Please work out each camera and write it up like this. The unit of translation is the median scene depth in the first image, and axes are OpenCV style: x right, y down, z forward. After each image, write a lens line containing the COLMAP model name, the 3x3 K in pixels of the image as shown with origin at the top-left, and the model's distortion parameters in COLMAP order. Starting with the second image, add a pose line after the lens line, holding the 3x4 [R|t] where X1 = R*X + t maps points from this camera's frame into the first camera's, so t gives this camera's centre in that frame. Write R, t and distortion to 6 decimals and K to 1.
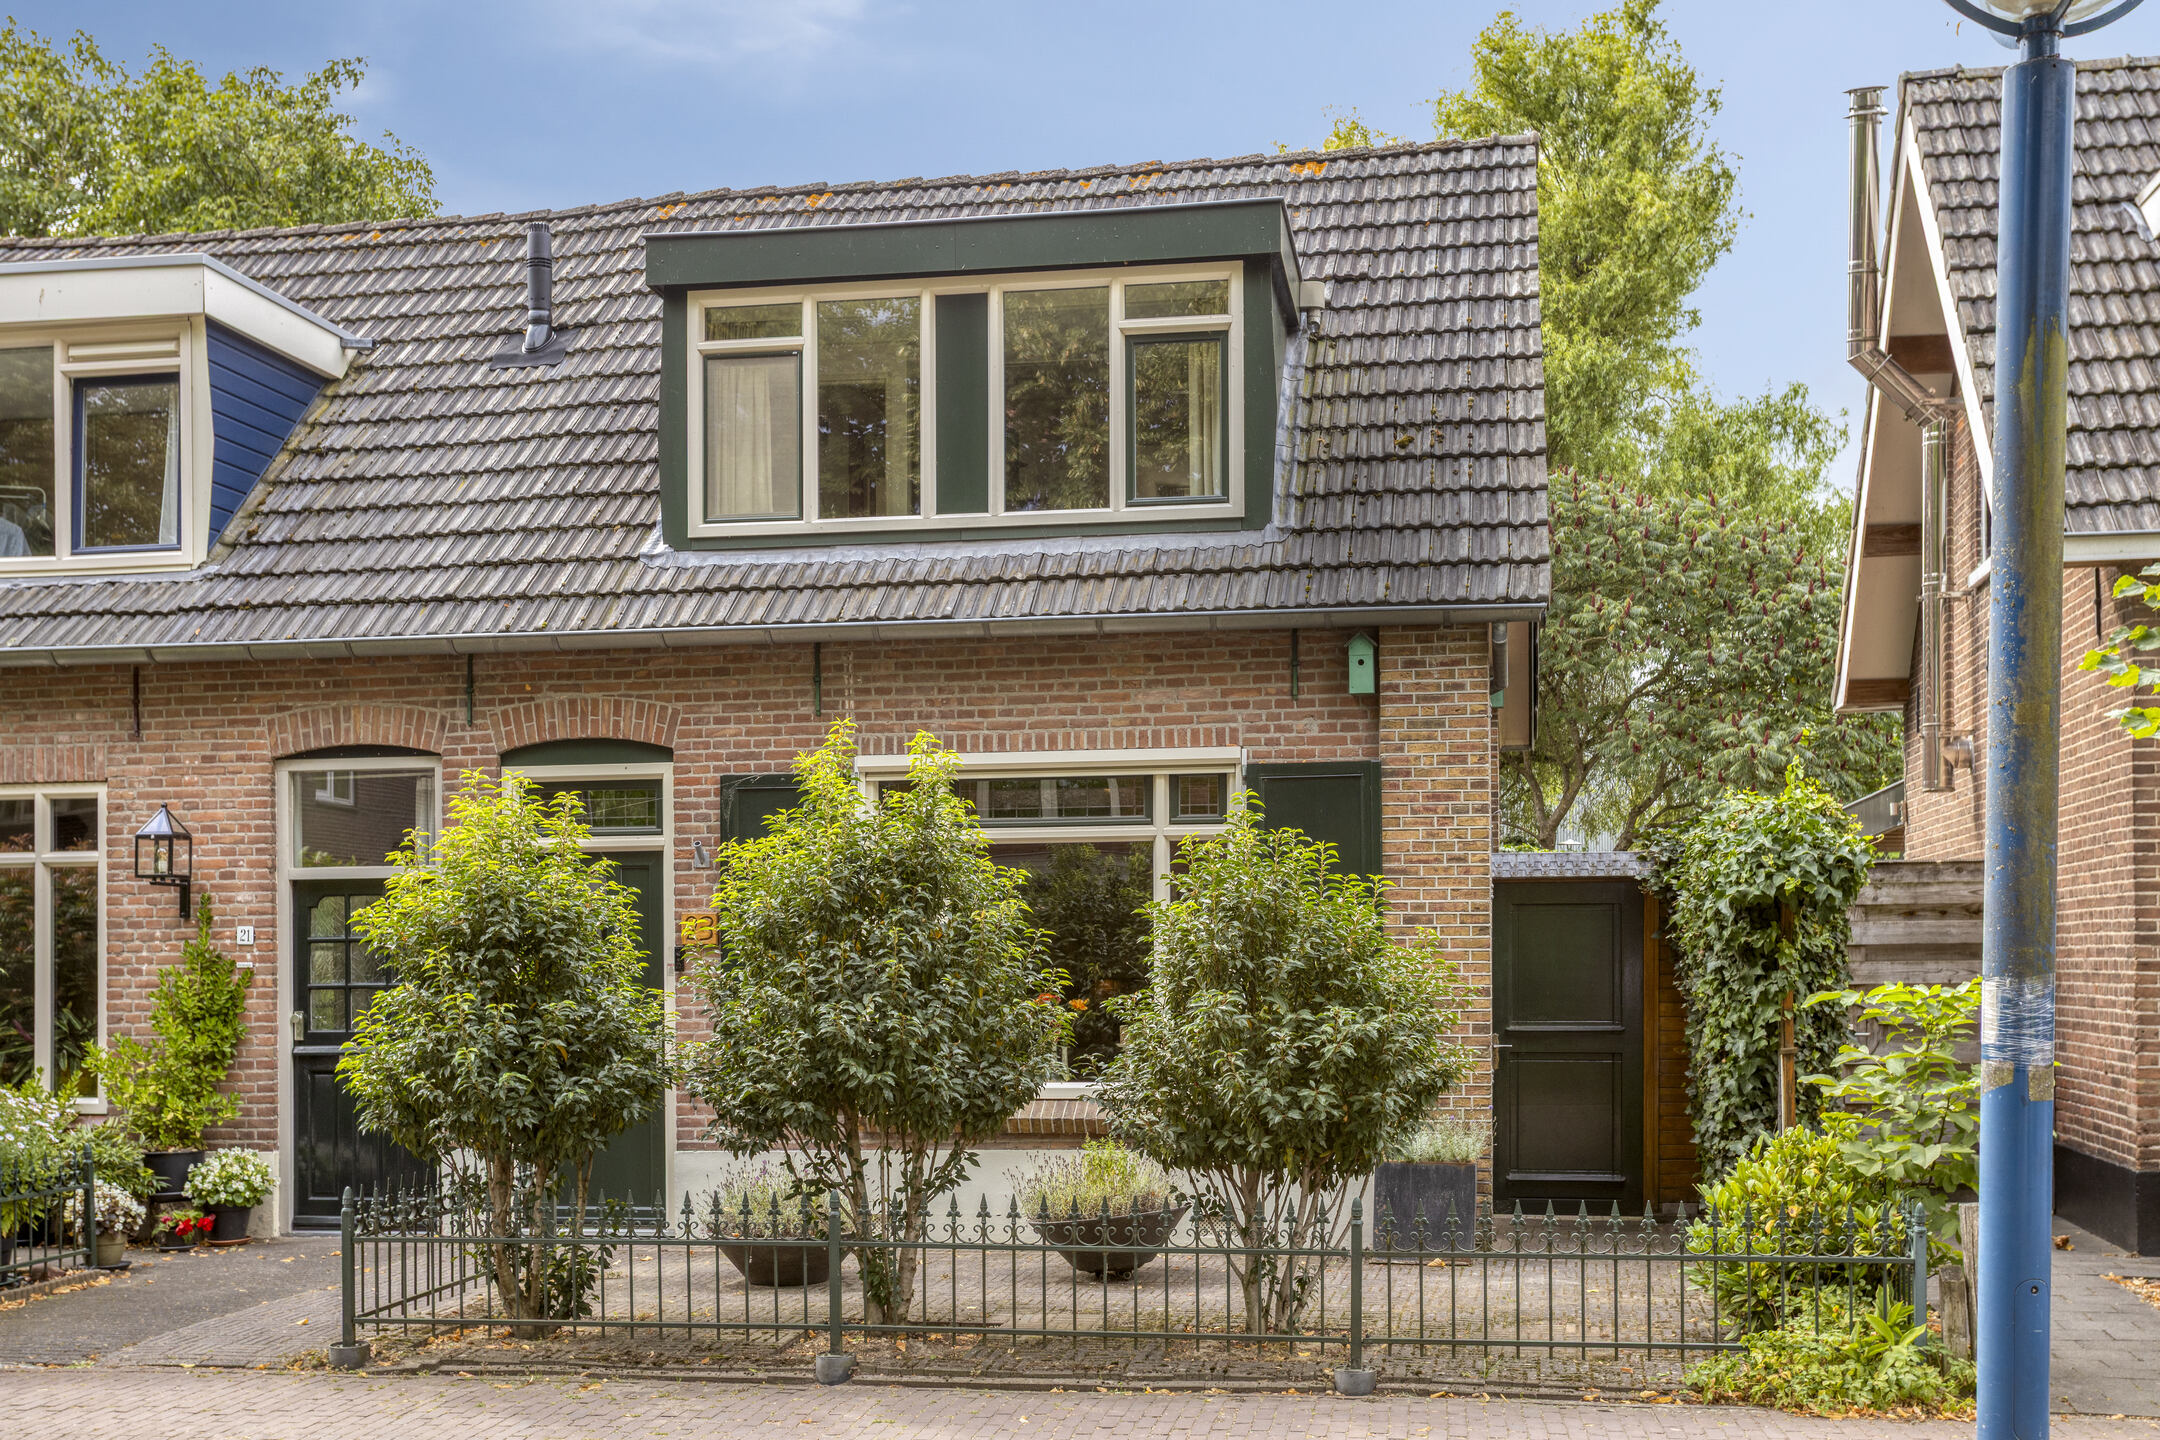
lens RADIAL K [[2690.7, 0, 1020.0], [0, 2690.7, 853.4], [0, 0, 1]] dist [0.013666, 0.000000]
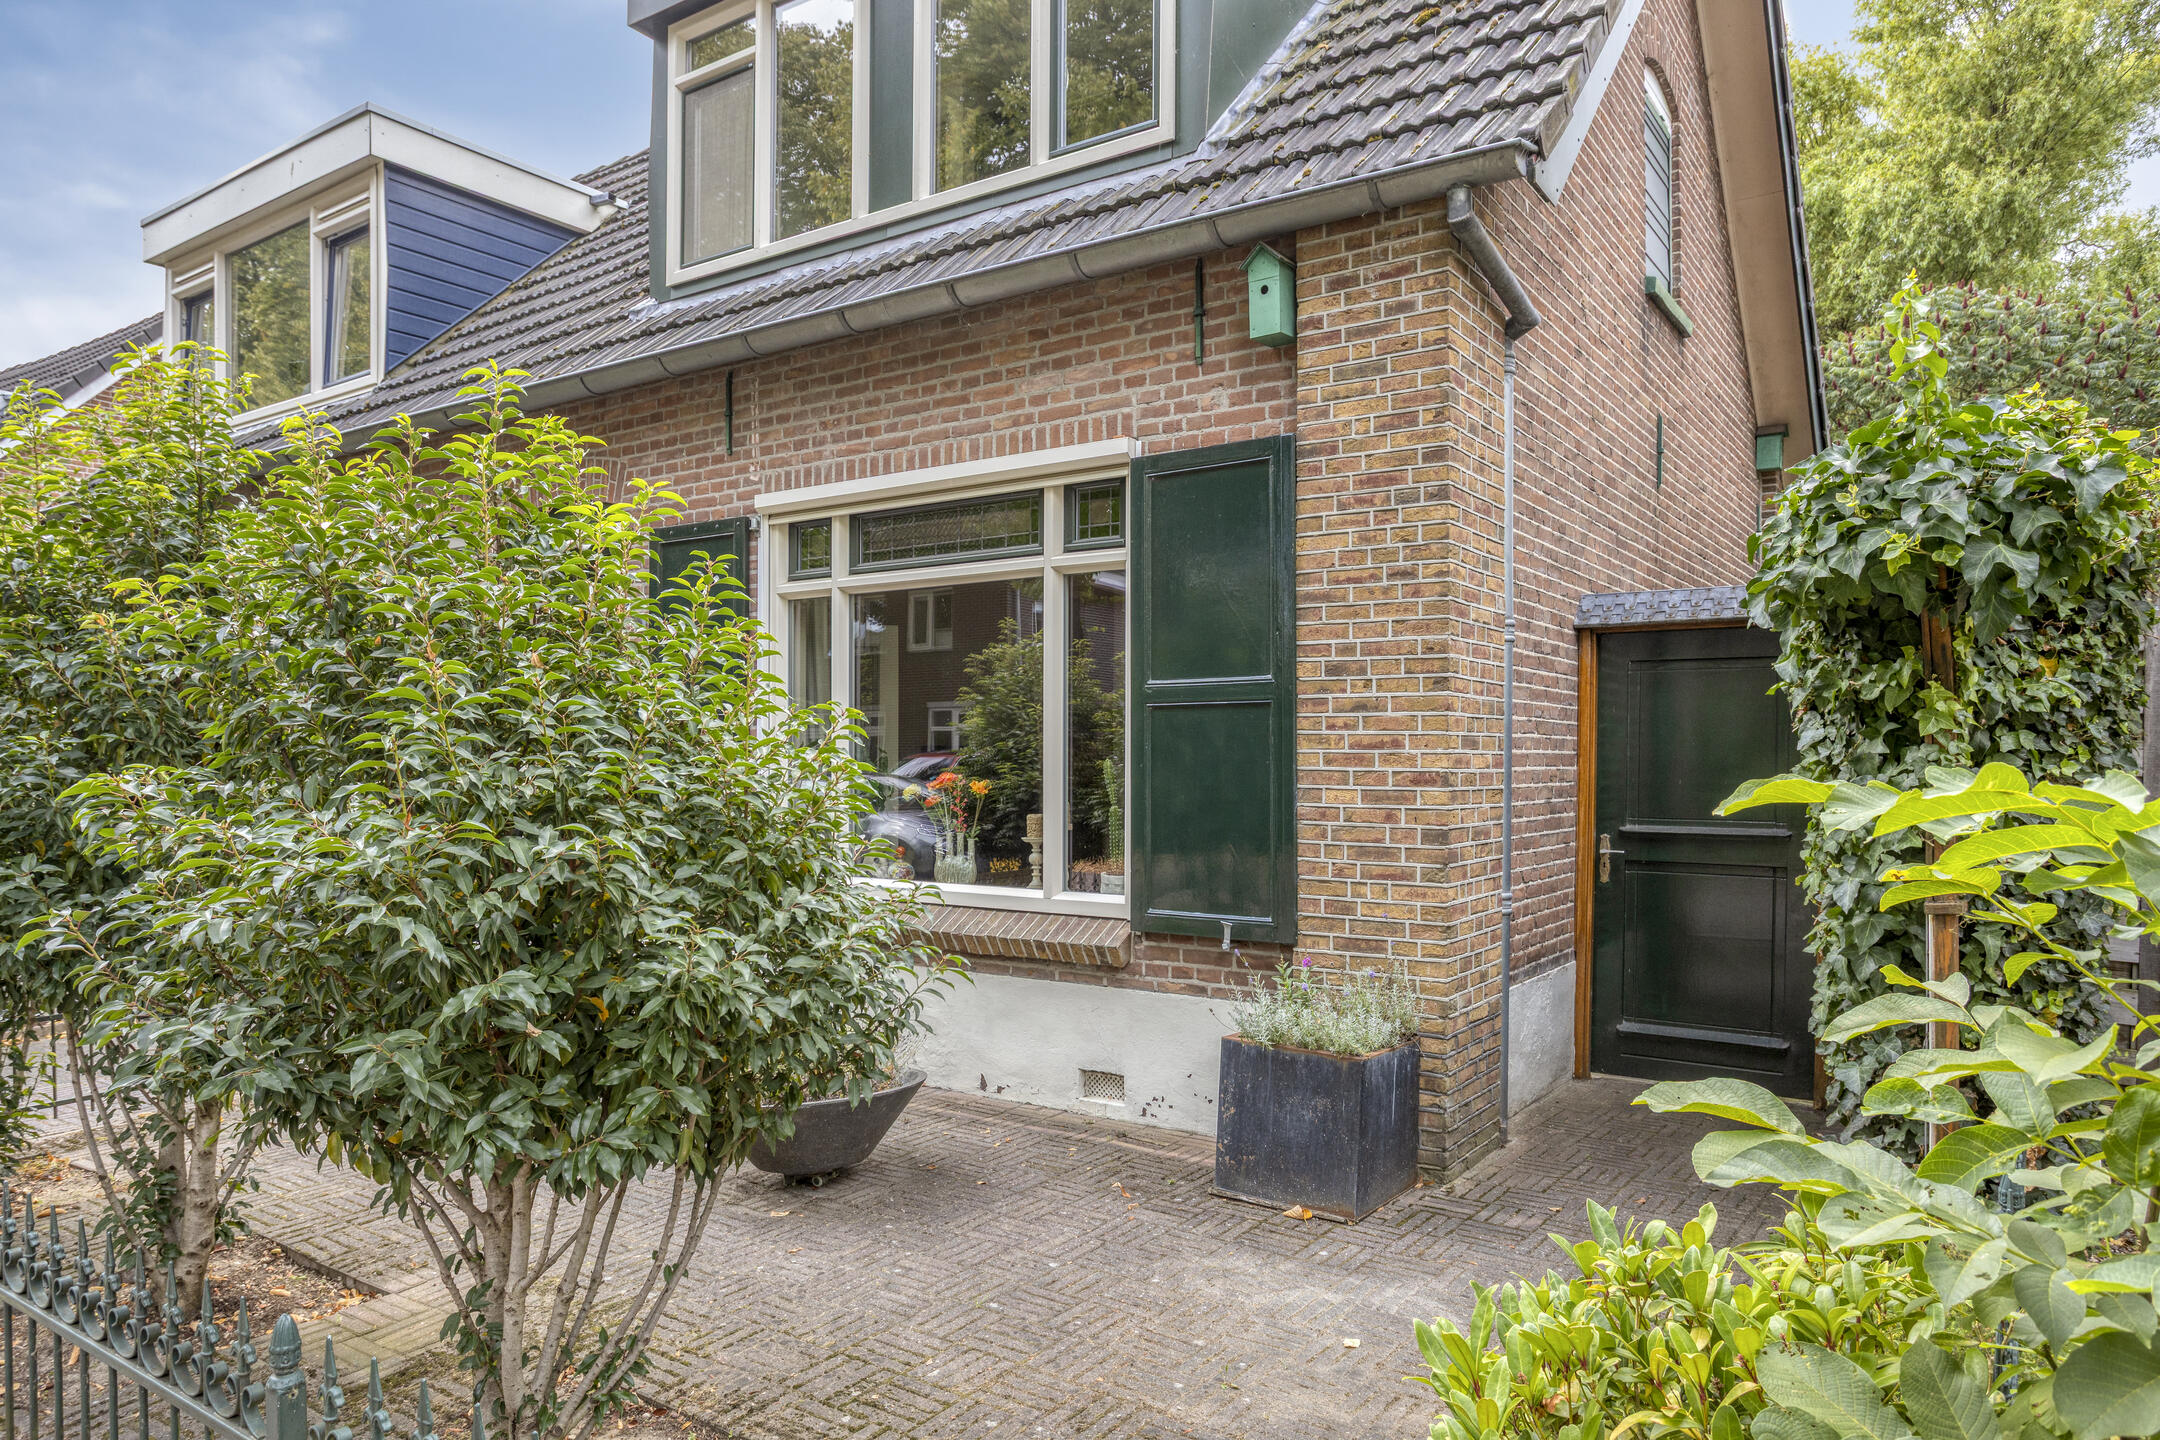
lens RADIAL K [[1435.4, 0, 1069.6], [0, 1435.4, 755.5], [0, 0, 1]] dist [0.008564, 0.015502]
pose [[0.917019, -0.000310, -0.398844, 0.206507], [0.023701, 0.998275, 0.053717, 0.023110], [0.398140, -0.058712, 0.915444, 0.588576]]
